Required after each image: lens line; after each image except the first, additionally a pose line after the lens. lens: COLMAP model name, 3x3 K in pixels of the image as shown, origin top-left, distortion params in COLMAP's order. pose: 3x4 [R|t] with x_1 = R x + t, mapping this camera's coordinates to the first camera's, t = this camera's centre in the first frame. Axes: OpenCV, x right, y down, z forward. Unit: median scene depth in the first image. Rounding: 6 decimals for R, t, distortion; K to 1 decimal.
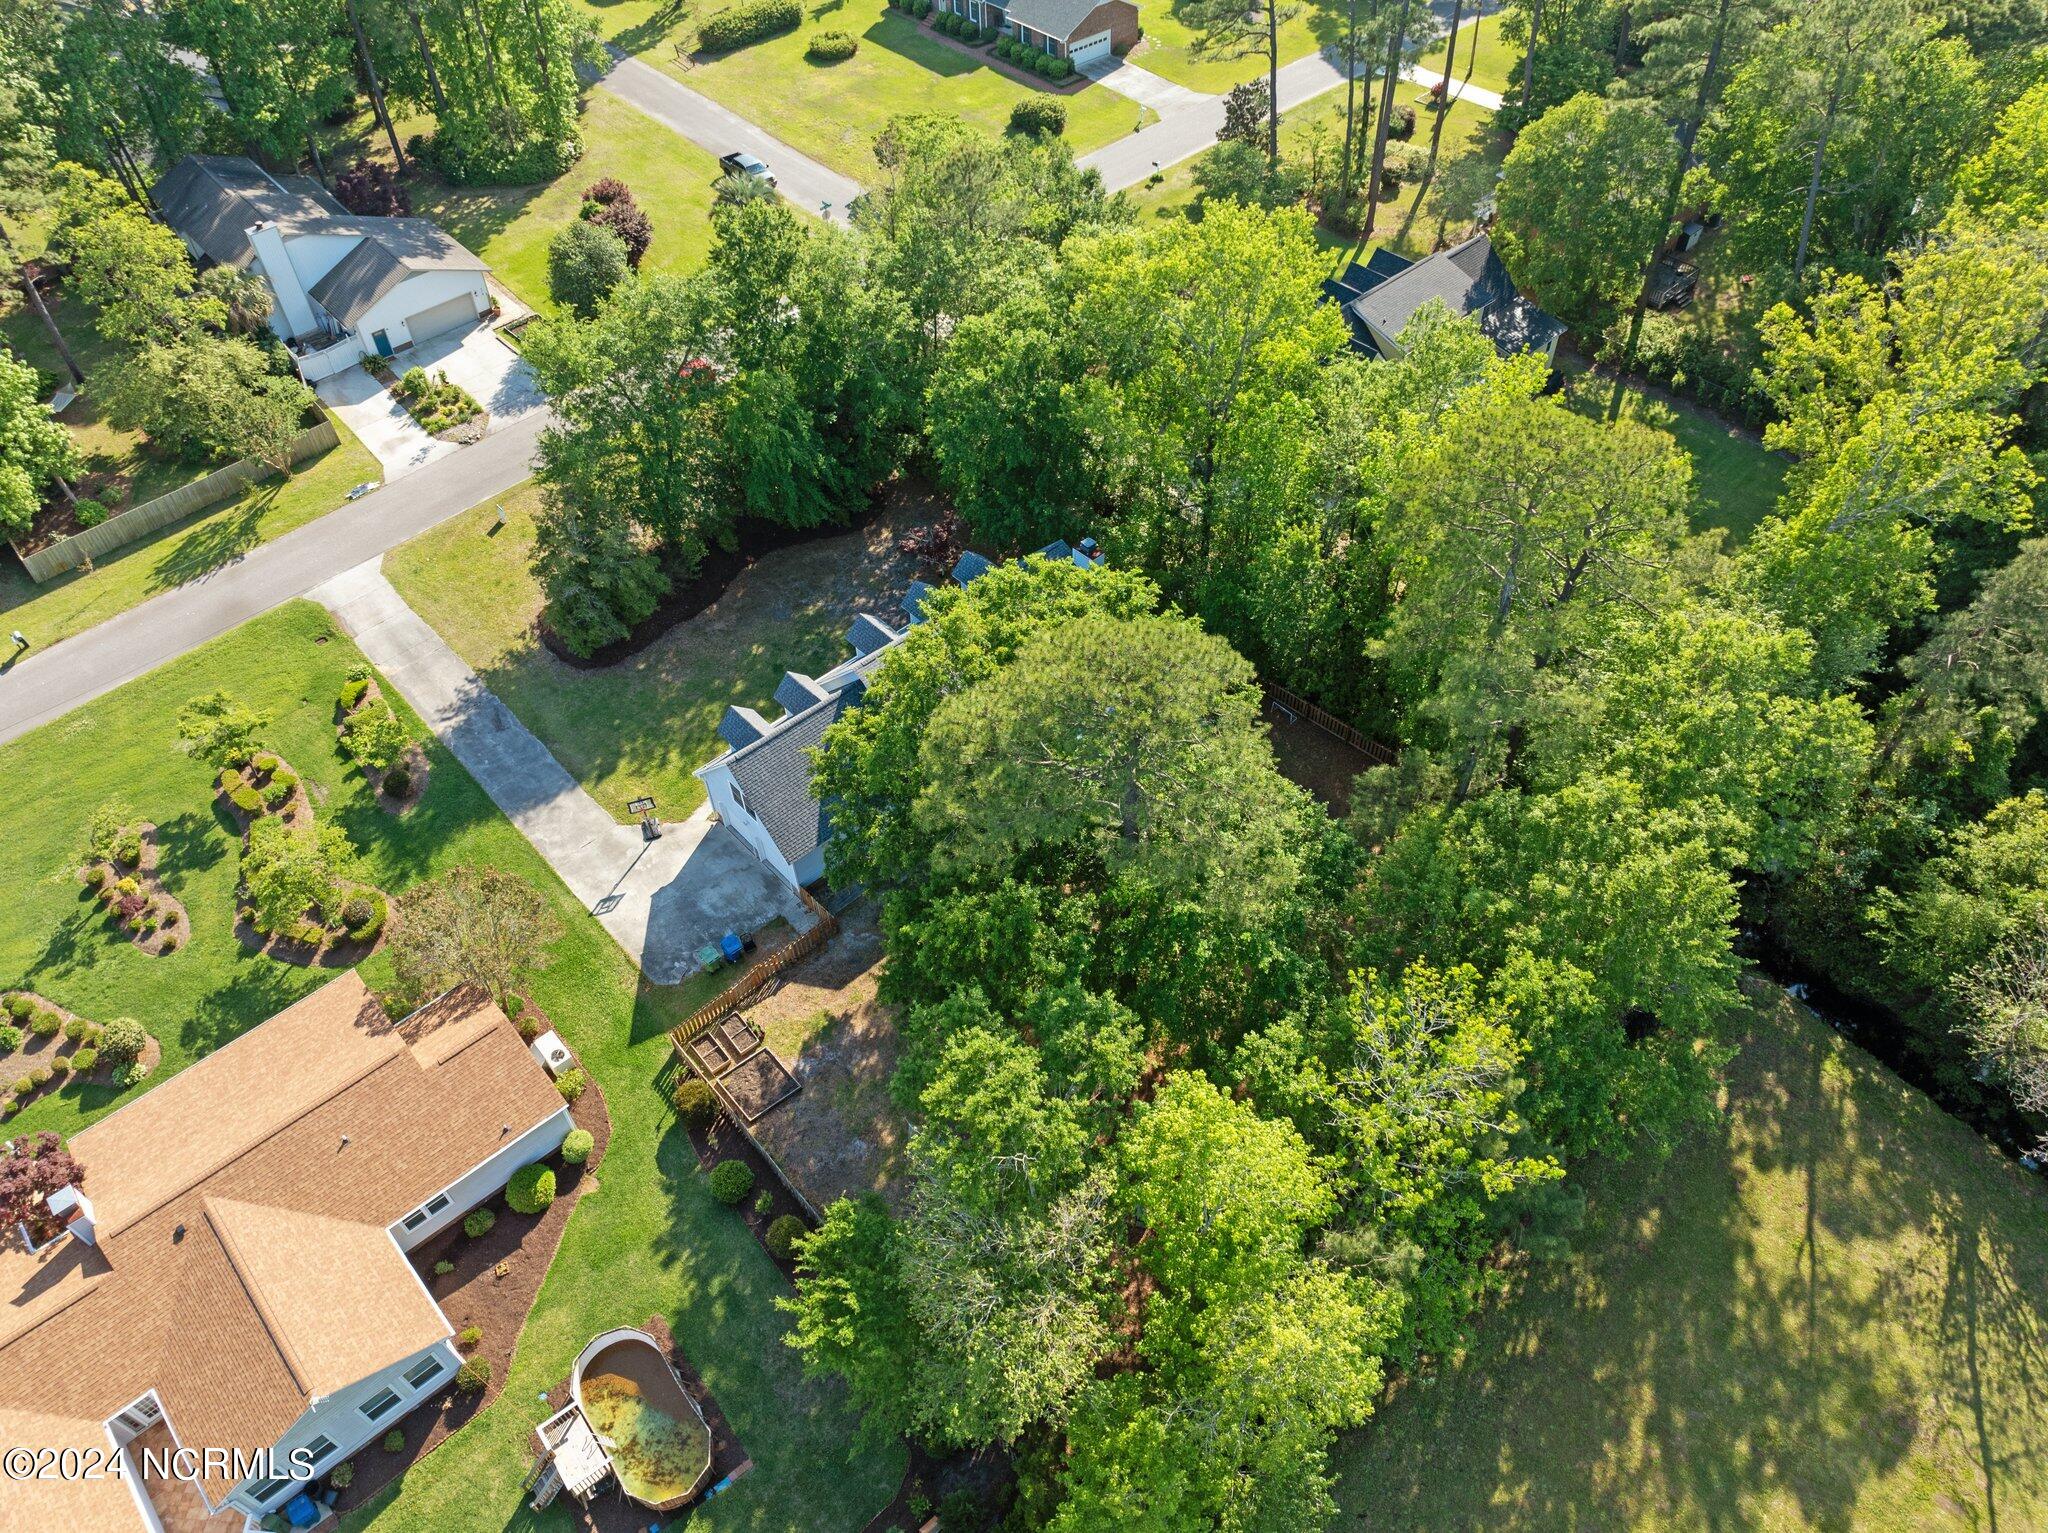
lens RADIAL K [[1485.7, 0, 1075.8], [0, 1485.7, 765.8], [0, 0, 1]] dist [-0.006175, -0.002391]
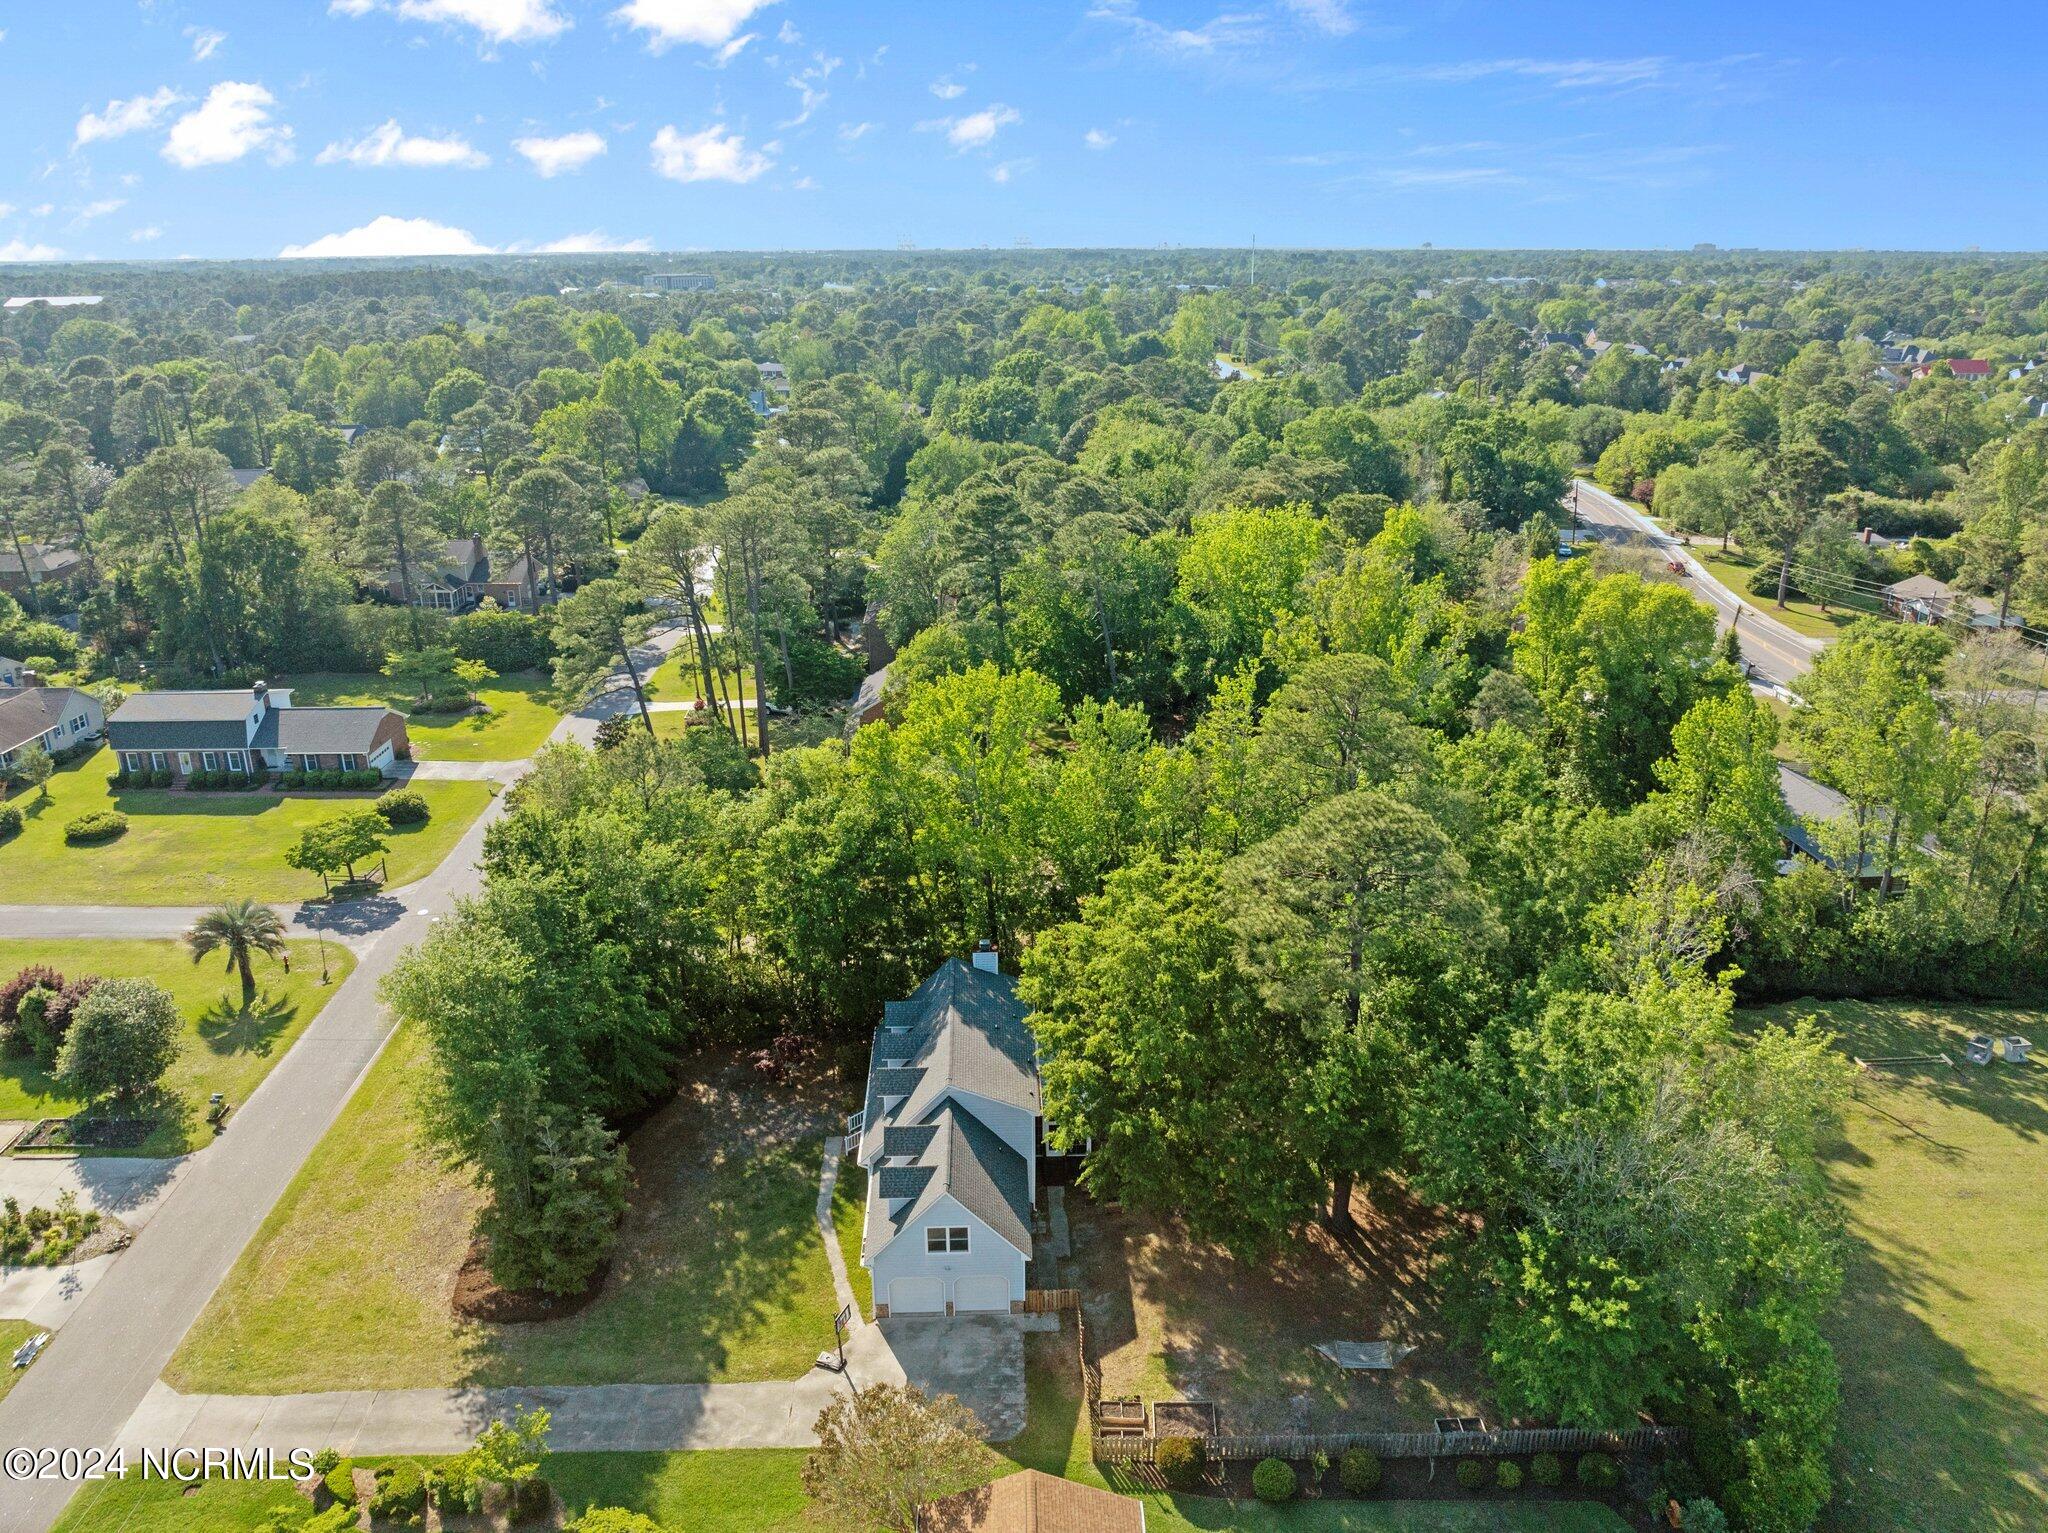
lens RADIAL K [[1466.1, 0, 1064.9], [0, 1466.1, 767.0], [0, 0, 1]] dist [-0.005001, 0.000774]
pose [[0.649147, -0.248006, 0.719098, -0.727715], [0.555202, 0.800690, -0.225047, 0.032694], [-0.519961, 0.545333, 0.657459, 0.137594]]
